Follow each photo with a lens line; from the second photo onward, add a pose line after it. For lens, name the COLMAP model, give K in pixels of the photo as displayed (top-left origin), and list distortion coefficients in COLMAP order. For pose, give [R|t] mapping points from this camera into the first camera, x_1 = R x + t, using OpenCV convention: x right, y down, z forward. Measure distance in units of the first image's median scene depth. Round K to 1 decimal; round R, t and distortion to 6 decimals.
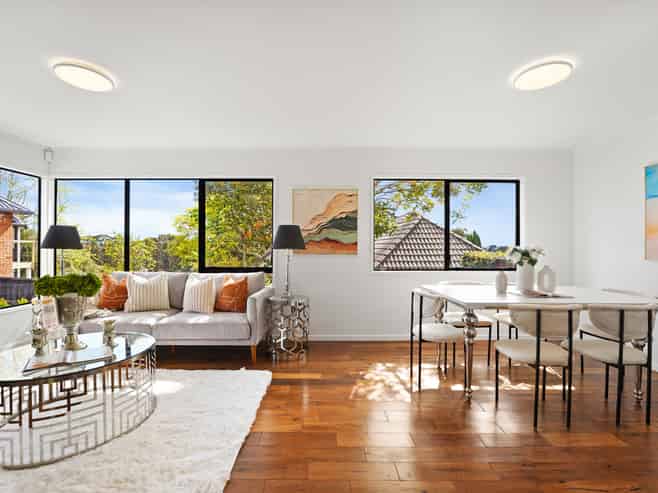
lens RADIAL K [[295.9, 0, 329.0], [0, 295.9, 246.5], [0, 0, 1]] dist [-0.027093, 0.000210]
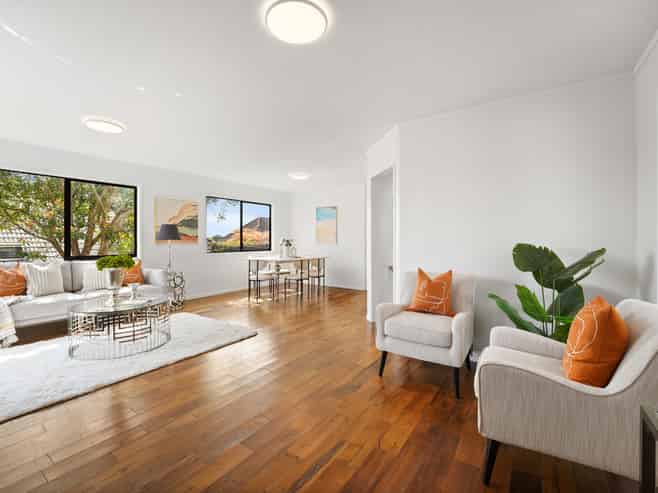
lens RADIAL K [[295.9, 0, 329.0], [0, 295.9, 246.5], [0, 0, 1]] dist [-0.027093, 0.000210]
pose [[0.559725, -0.022616, 0.828370, -0.945437], [-0.005723, 0.999498, 0.031155, -0.010587], [-0.828659, -0.022178, 0.559314, -0.534832]]
